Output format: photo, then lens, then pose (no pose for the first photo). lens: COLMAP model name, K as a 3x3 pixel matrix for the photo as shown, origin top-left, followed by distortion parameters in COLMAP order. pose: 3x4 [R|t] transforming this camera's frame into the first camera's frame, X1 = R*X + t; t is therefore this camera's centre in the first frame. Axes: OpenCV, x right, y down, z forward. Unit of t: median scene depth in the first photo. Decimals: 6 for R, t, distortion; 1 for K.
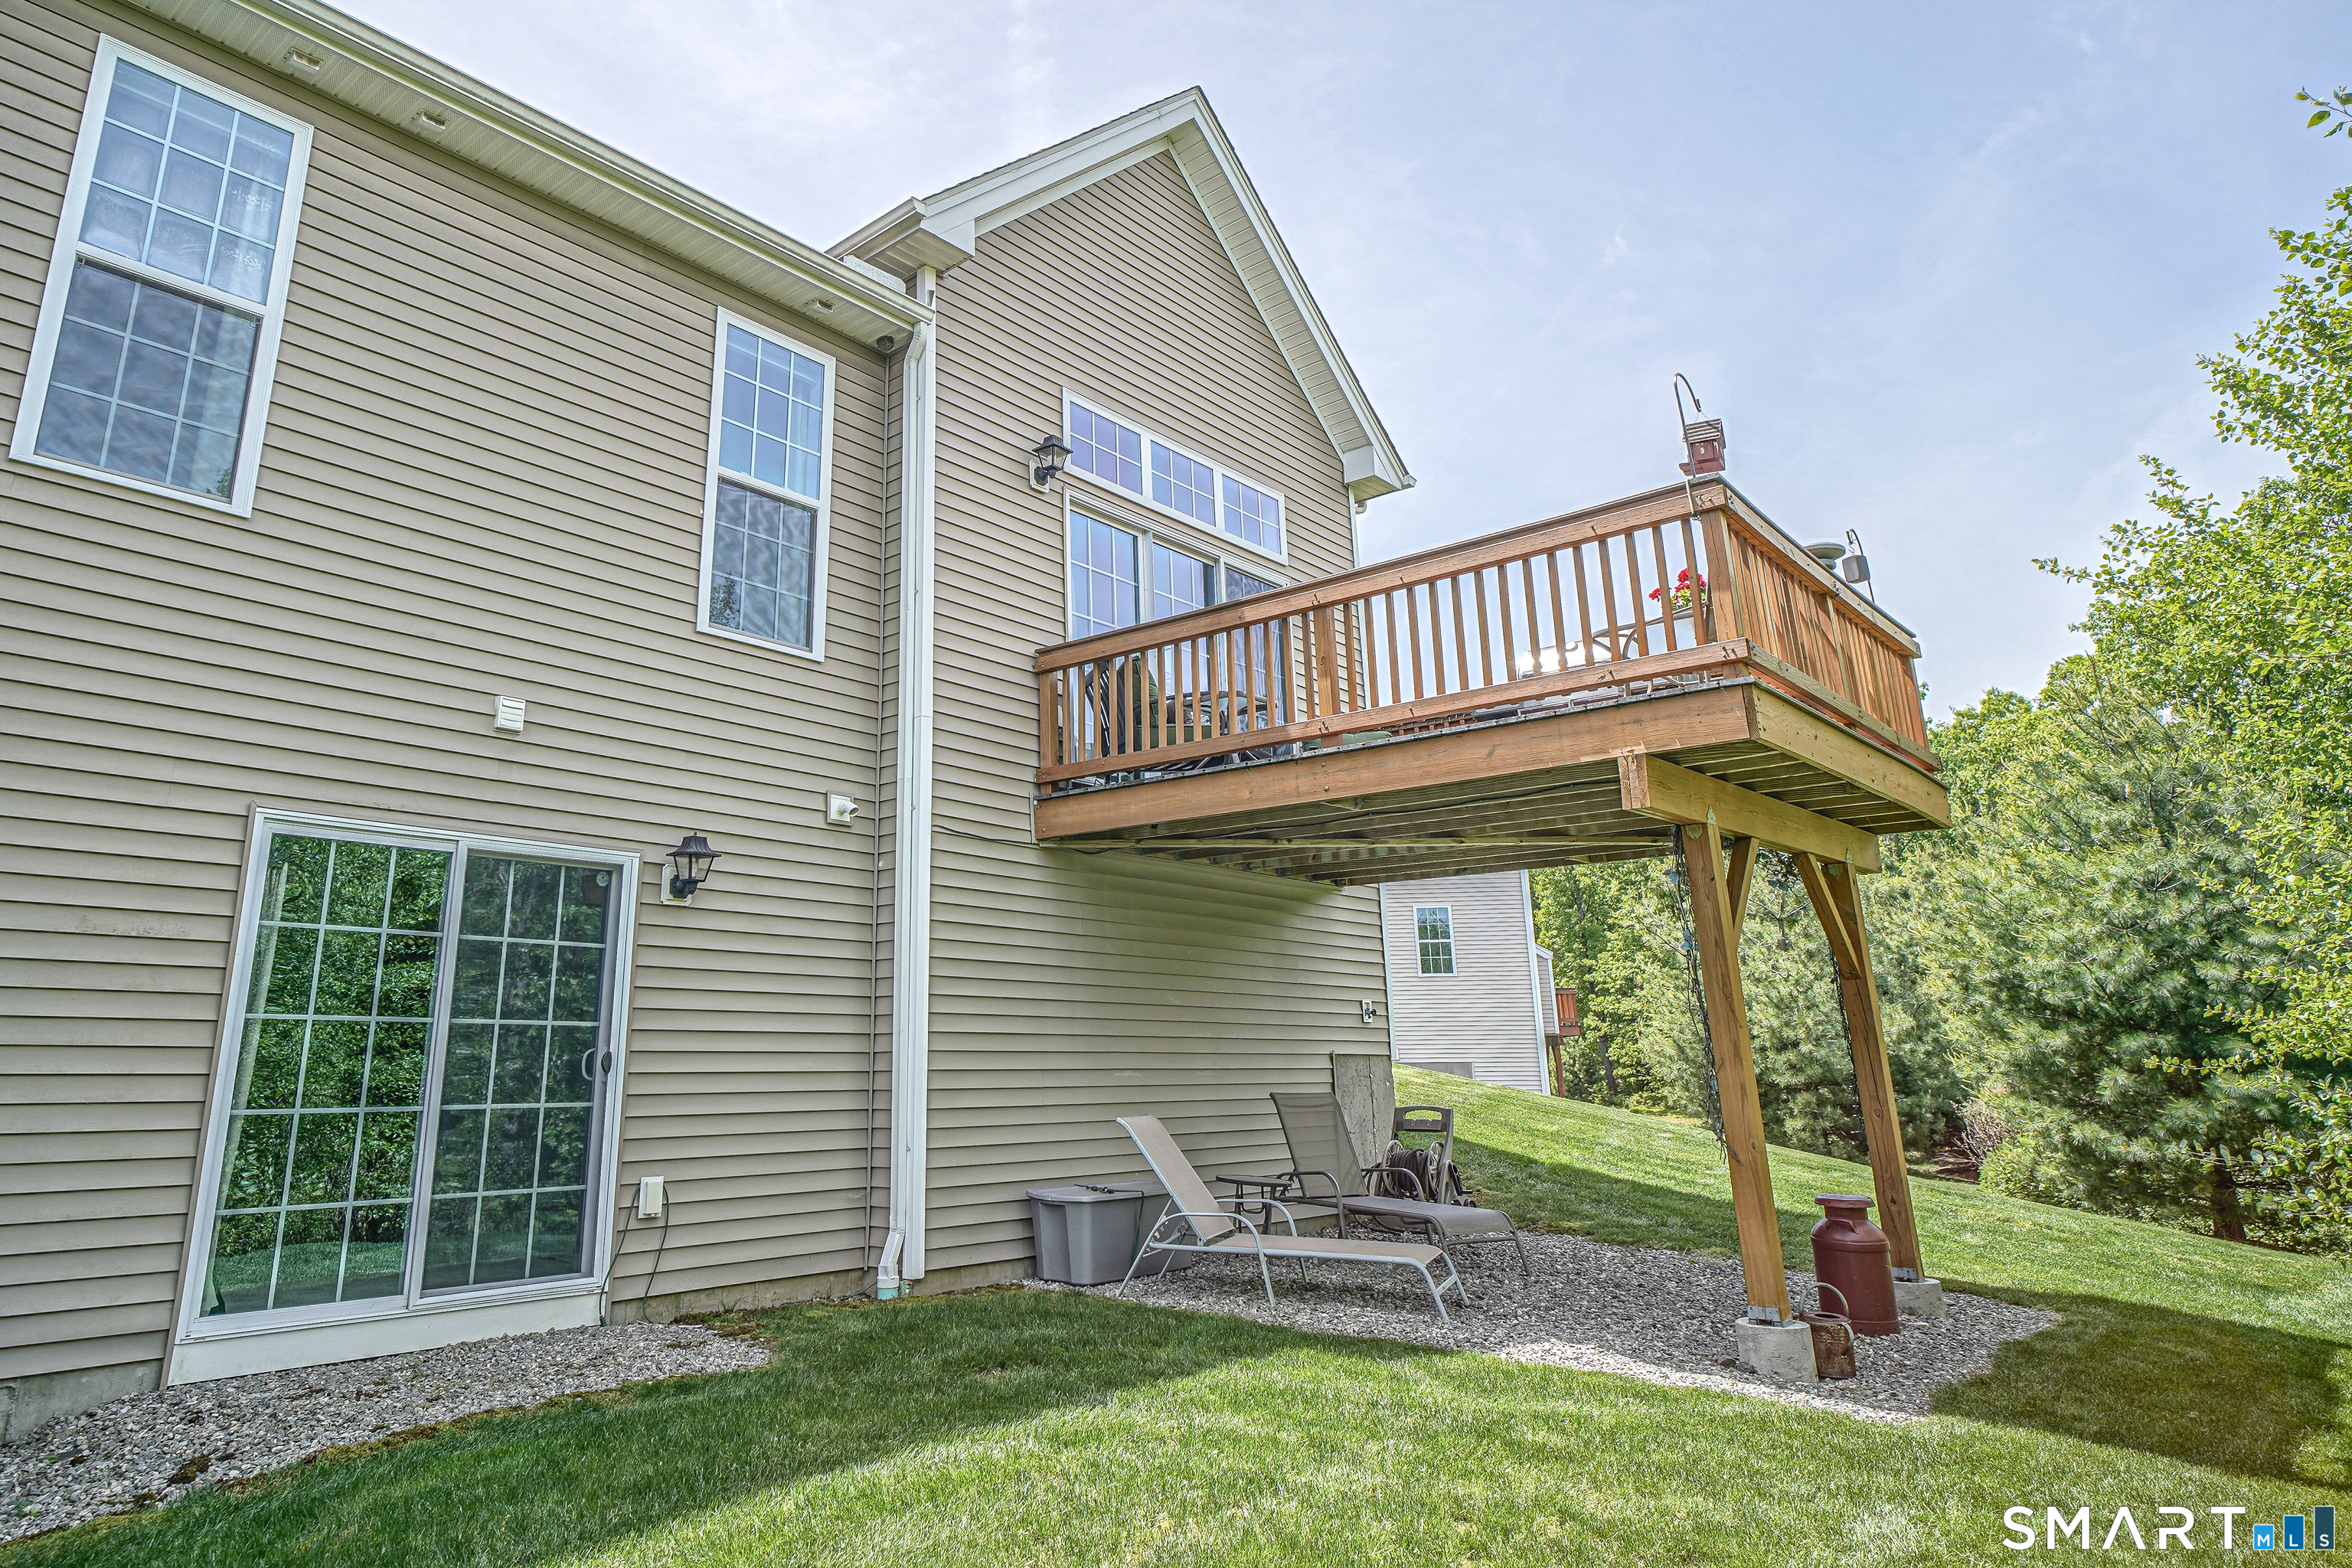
lens RADIAL K [[1189.3, 0, 1173.1], [0, 1189.3, 754.3], [0, 0, 1]] dist [0.000678, 0.000339]
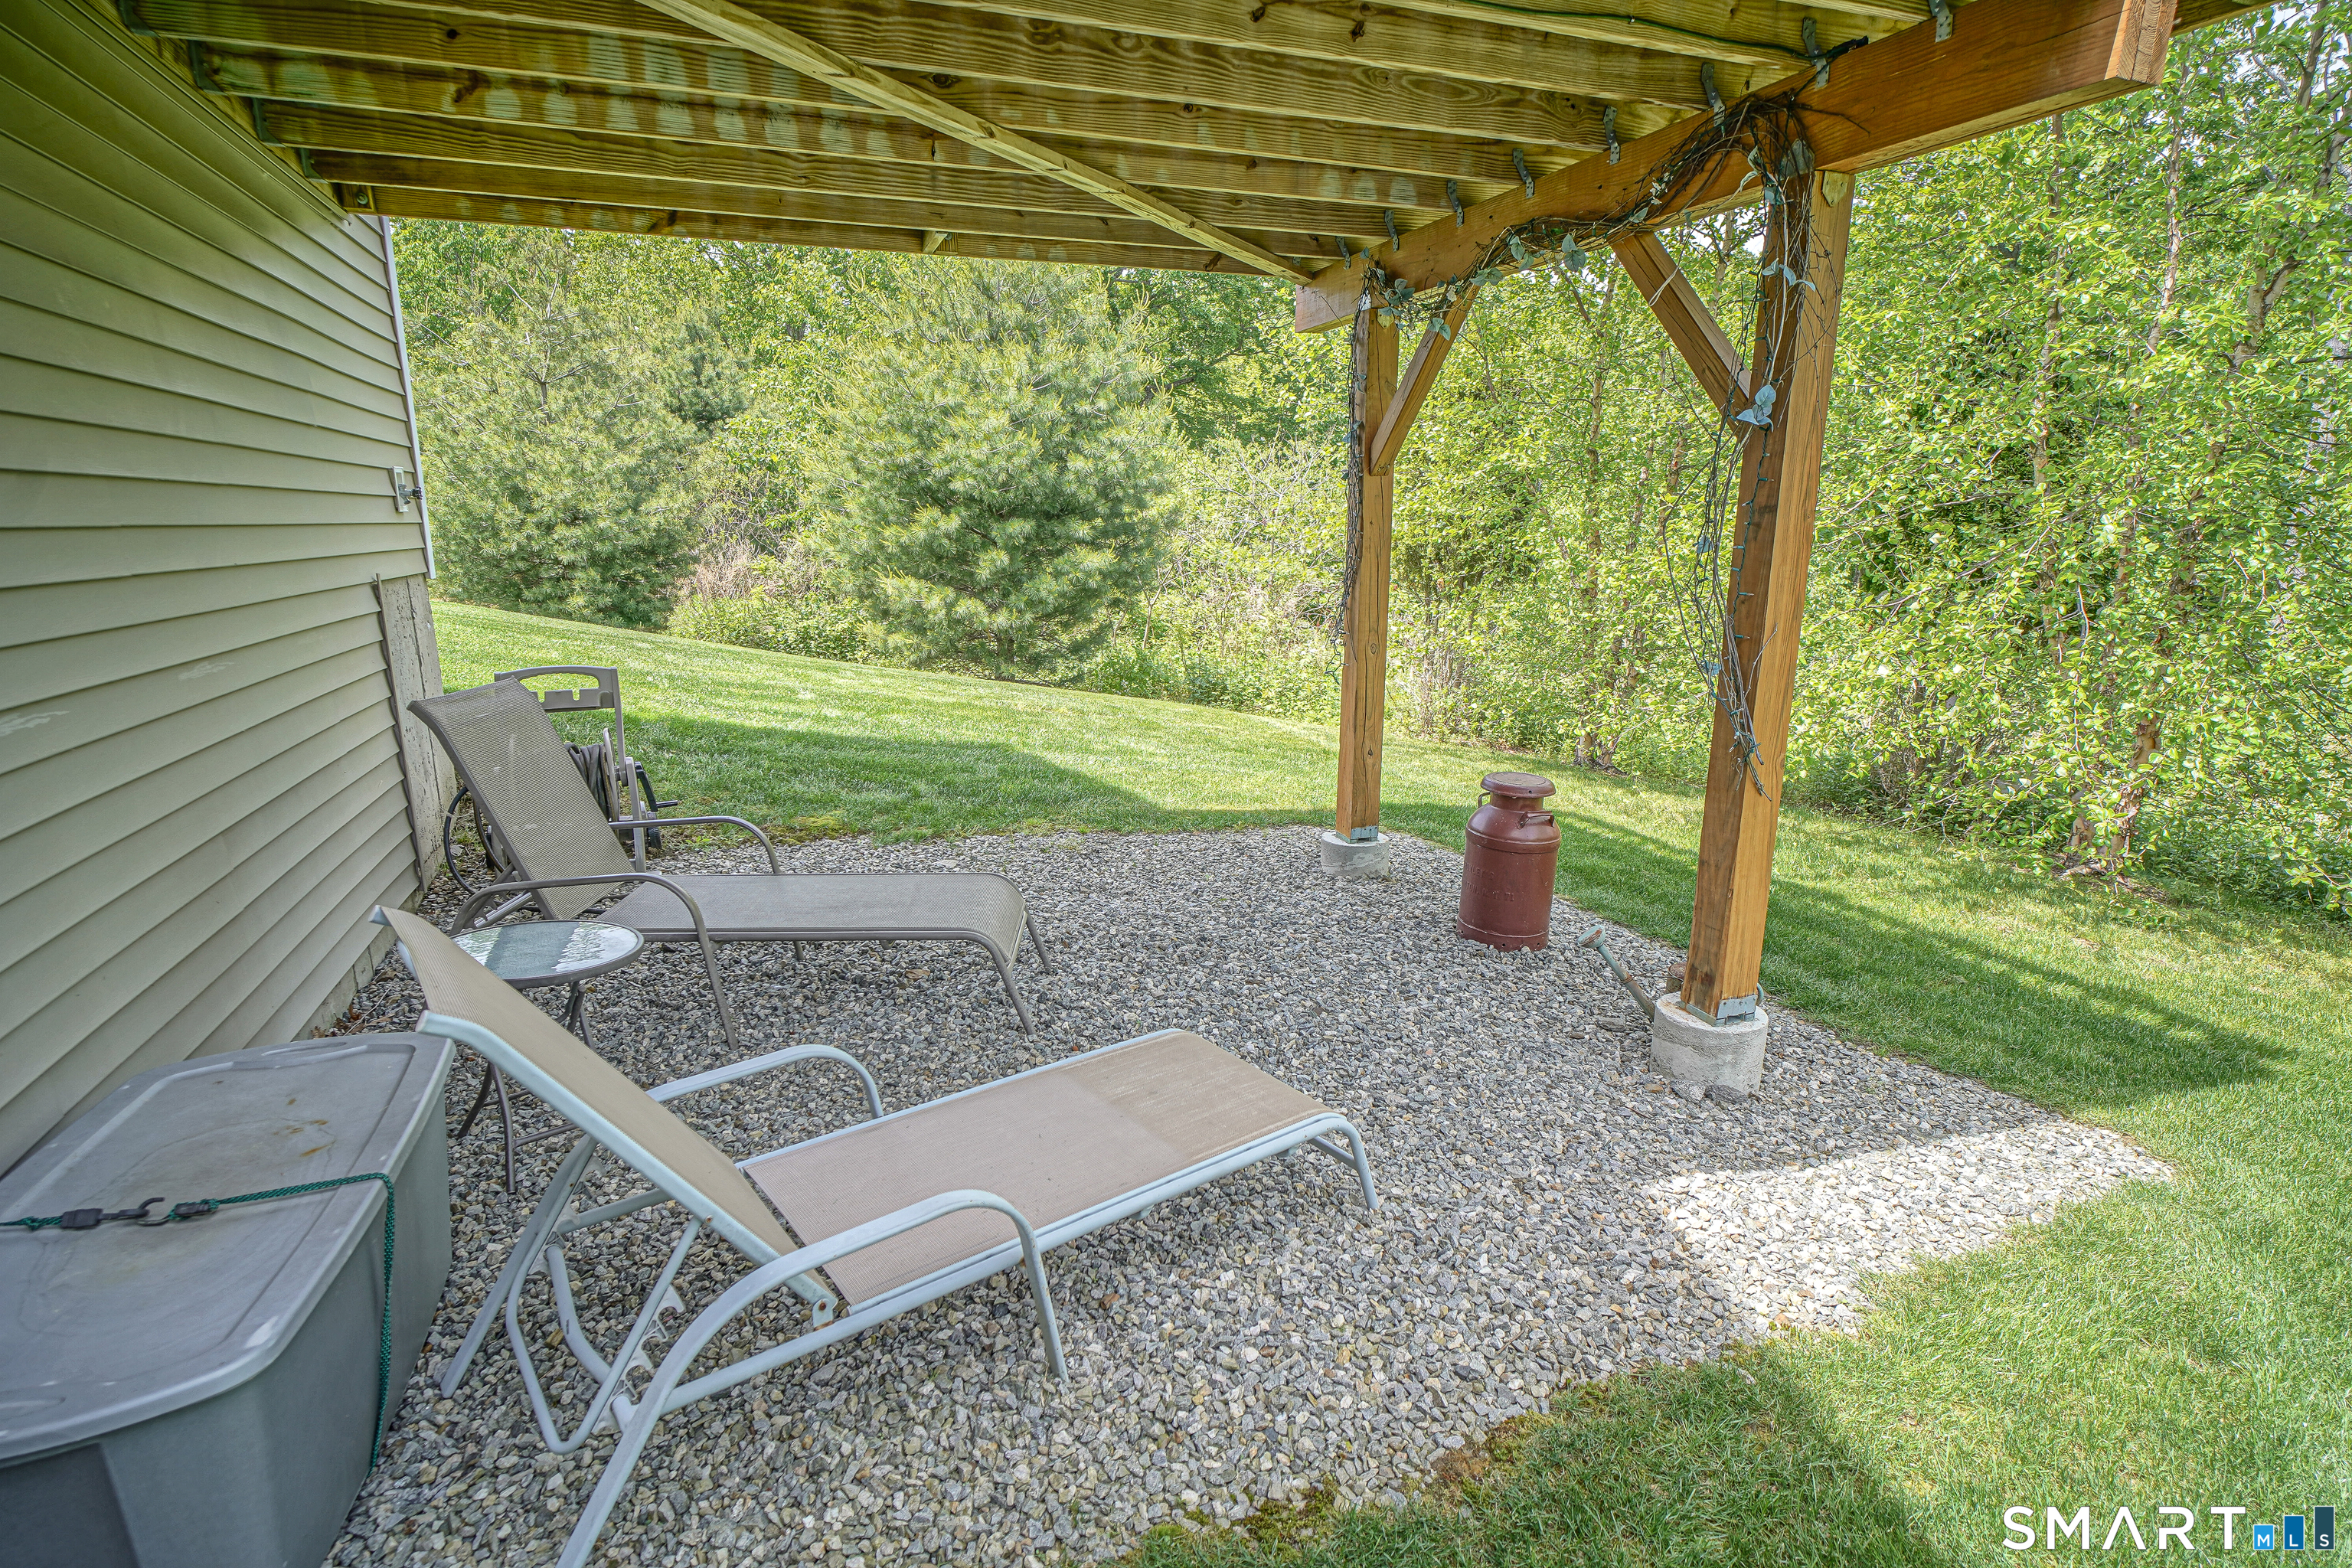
lens RADIAL K [[1189.3, 0, 1173.1], [0, 1189.3, 754.3], [0, 0, 1]] dist [0.000678, 0.000339]
pose [[0.540024, -0.160235, 0.826256, -0.056076], [-0.207977, 0.925860, 0.315481, 0.056608], [-0.815548, -0.342210, 0.466662, 0.282466]]
